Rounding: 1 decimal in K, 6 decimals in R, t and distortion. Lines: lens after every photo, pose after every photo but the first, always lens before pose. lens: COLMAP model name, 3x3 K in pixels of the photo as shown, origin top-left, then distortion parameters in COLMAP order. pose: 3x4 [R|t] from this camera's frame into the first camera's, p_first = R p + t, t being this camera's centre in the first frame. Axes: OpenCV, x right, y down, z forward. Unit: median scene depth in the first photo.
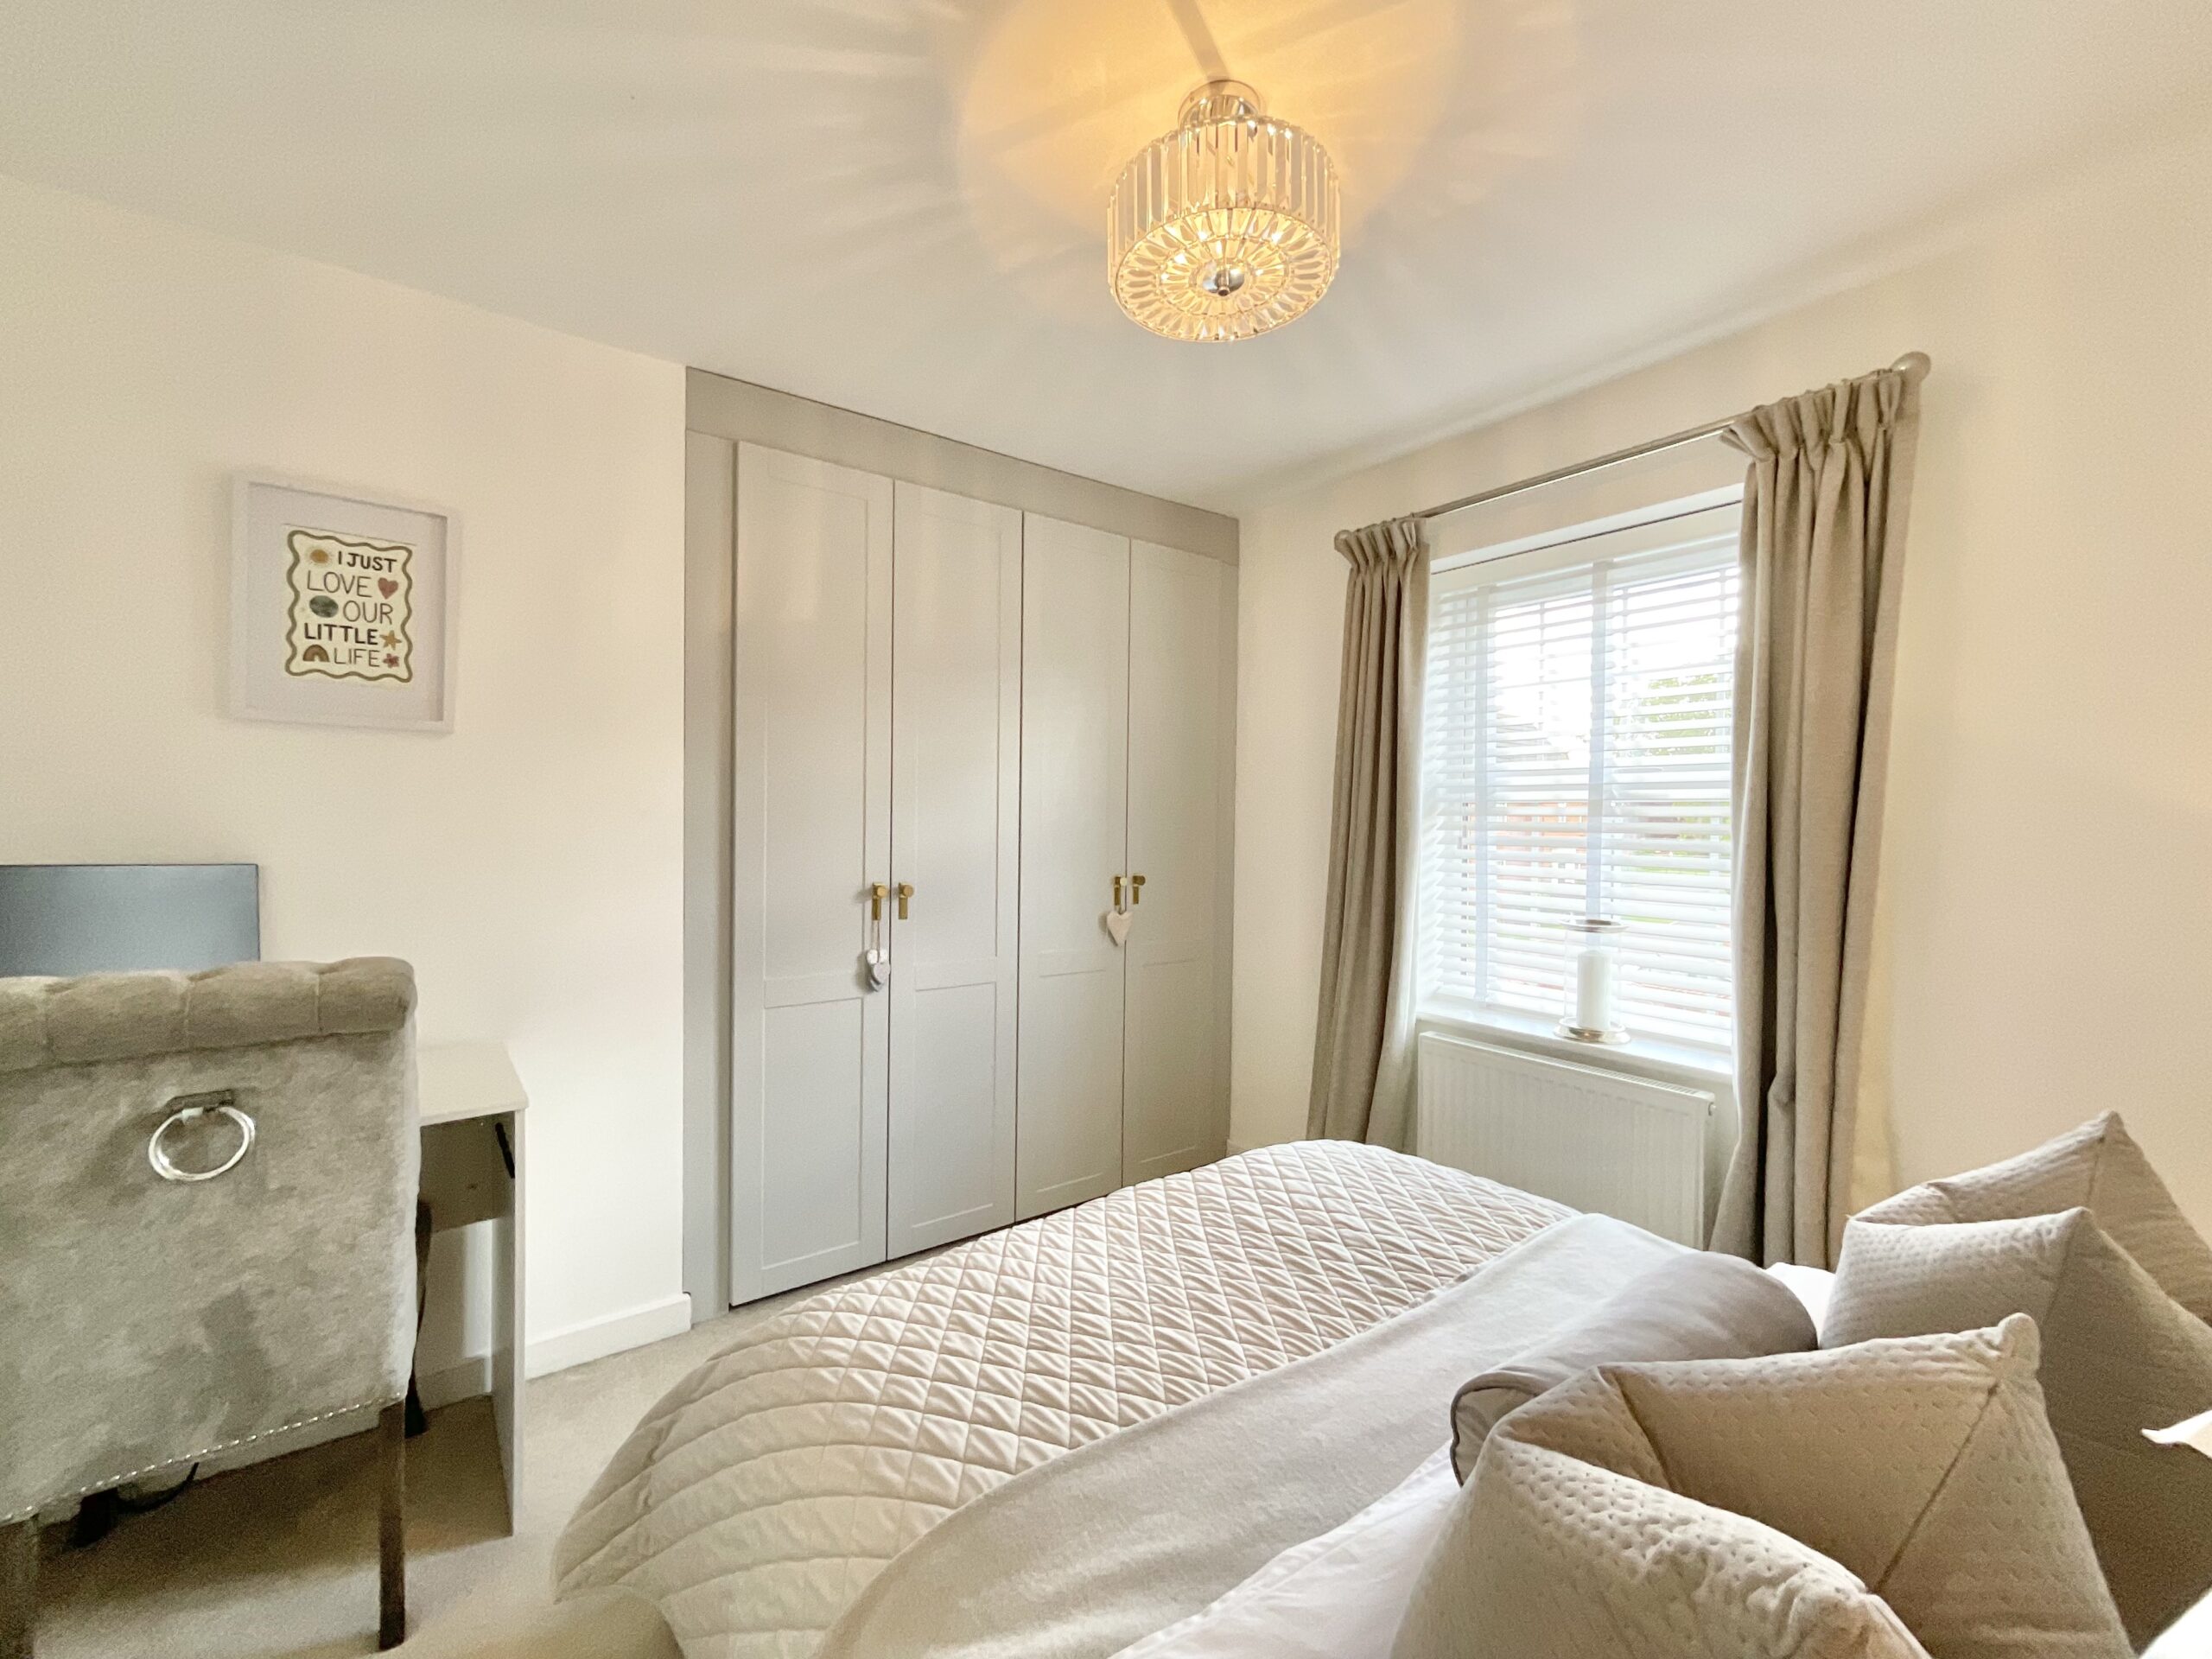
lens RADIAL K [[927.4, 0, 1106.0], [0, 927.4, 829.5], [0, 0, 1]] dist [-0.001002, -0.000159]
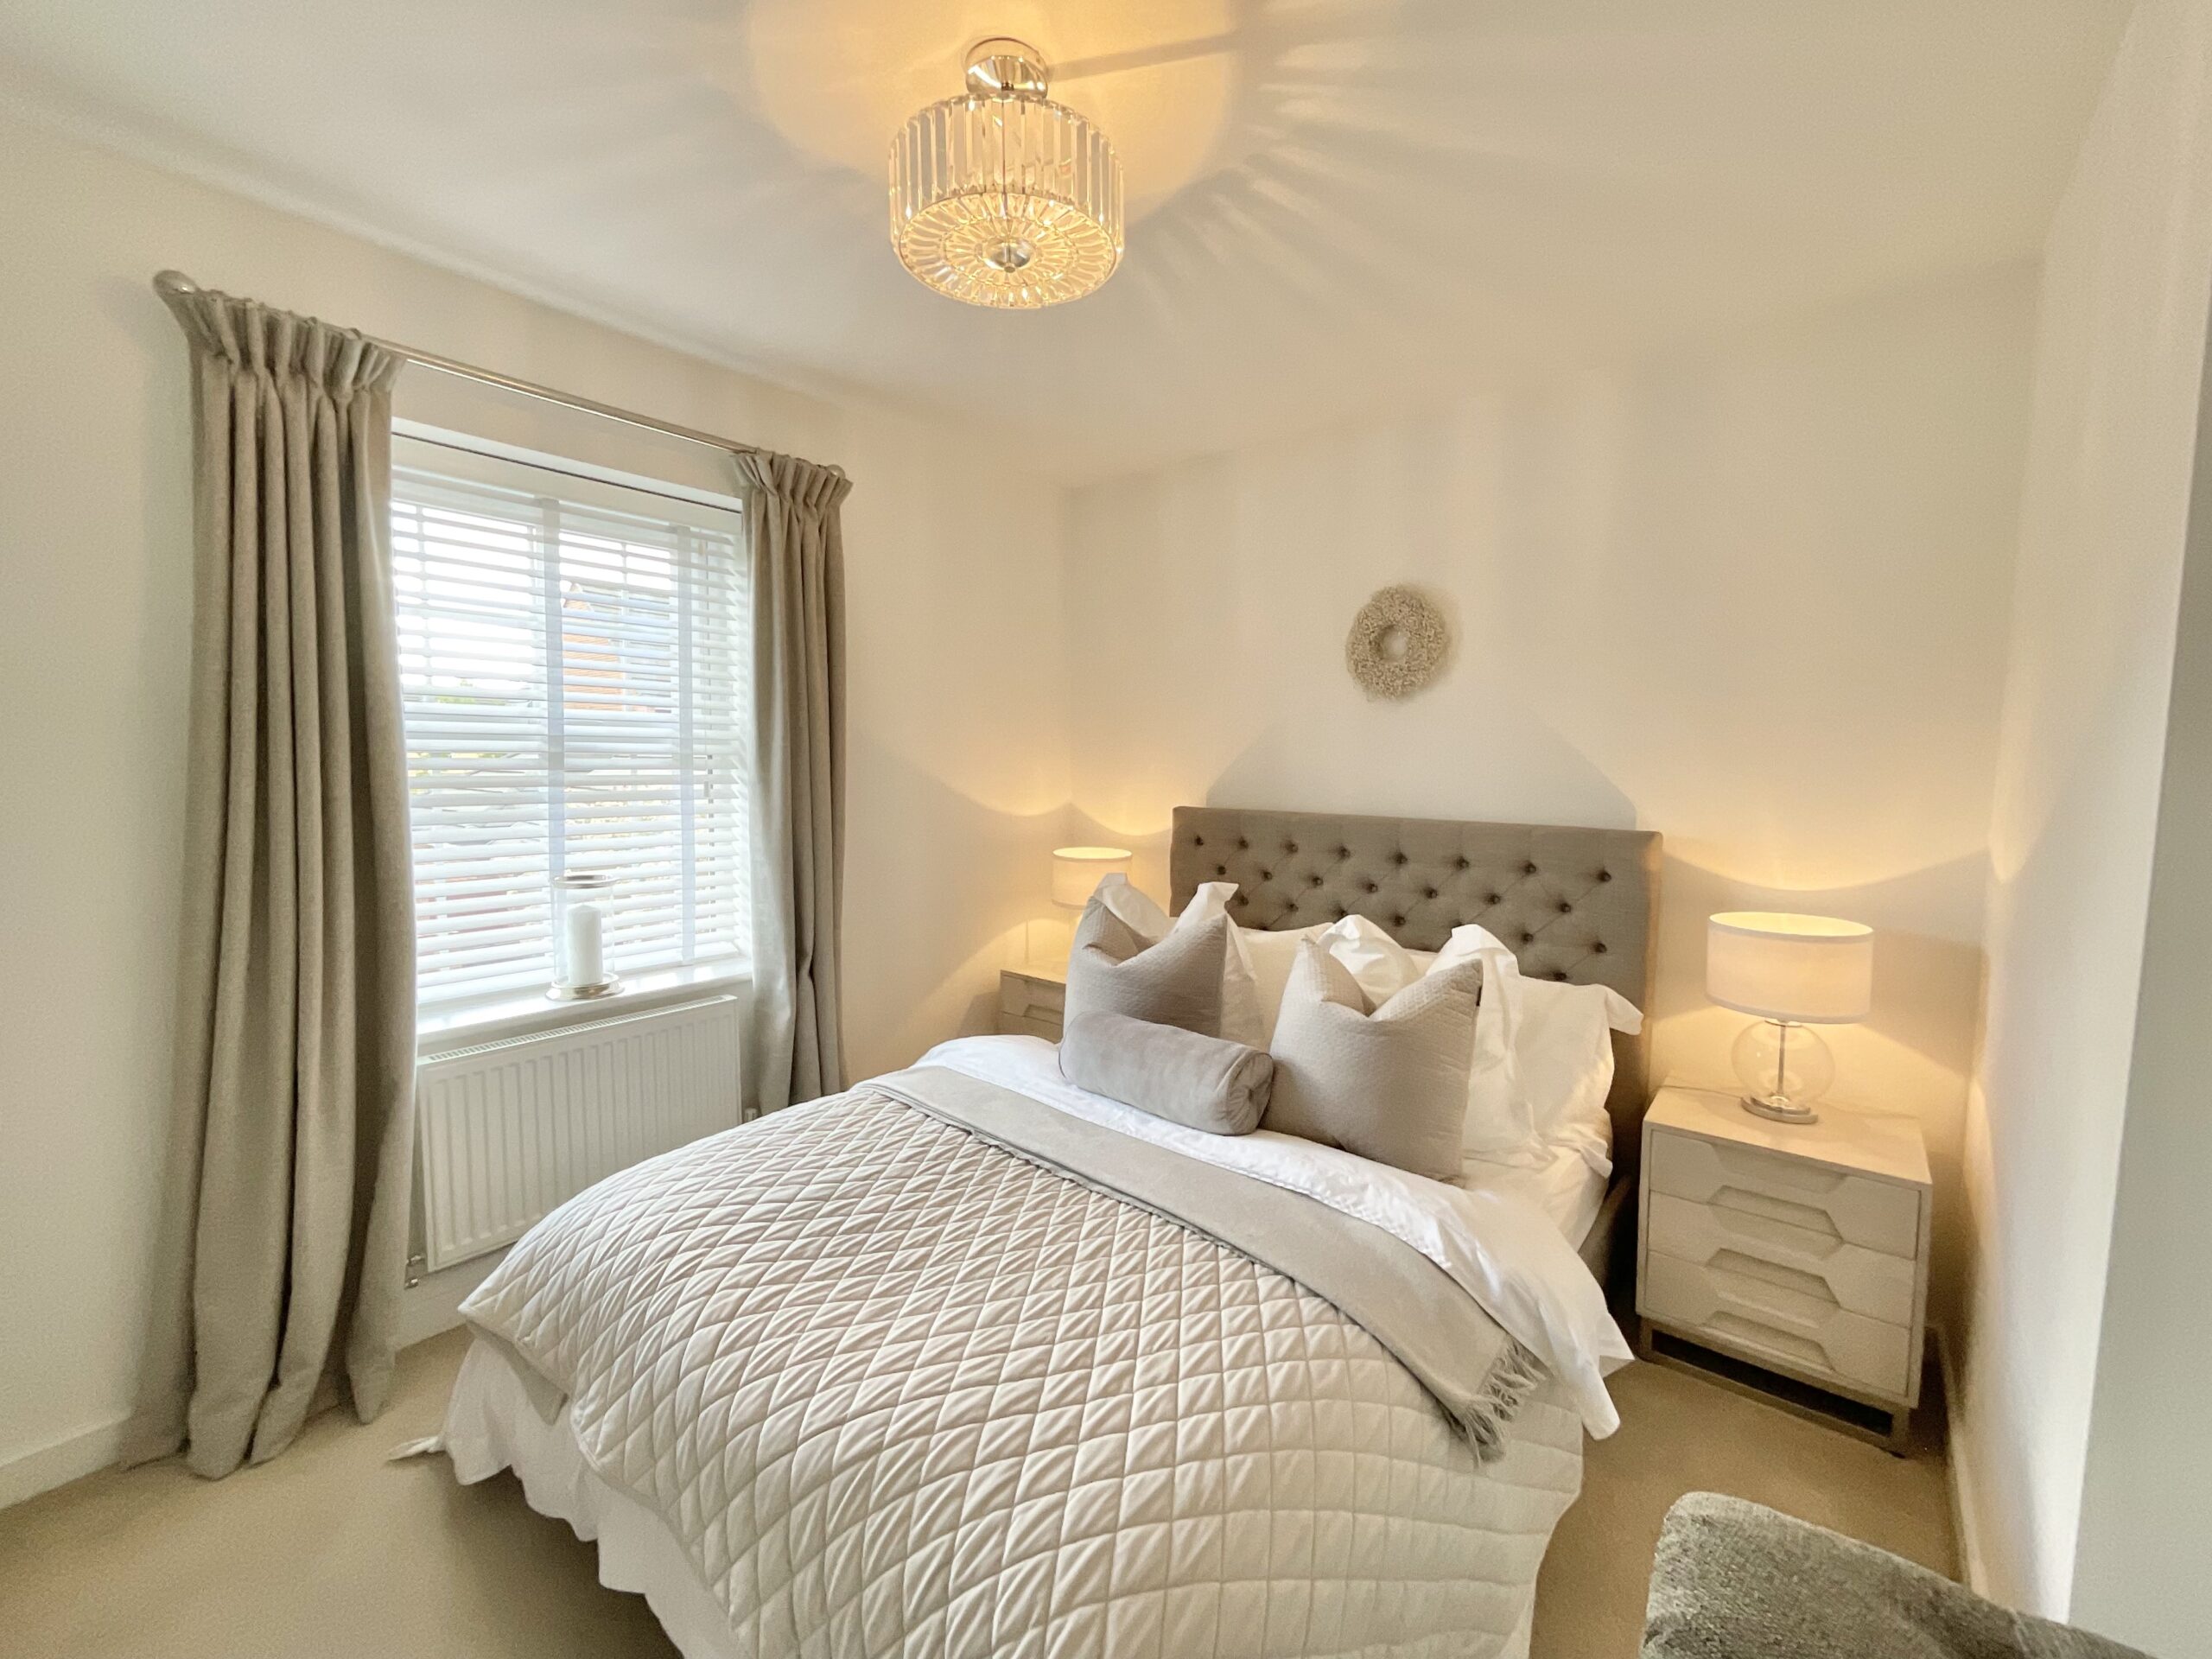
lens RADIAL K [[927.4, 0, 1106.0], [0, 927.4, 829.5], [0, 0, 1]] dist [-0.001002, -0.000159]
pose [[-0.265342, -0.088158, 0.960115, -0.707536], [-0.007543, 0.995970, 0.089366, -0.053924], [-0.964125, 0.016470, -0.264938, 0.912633]]
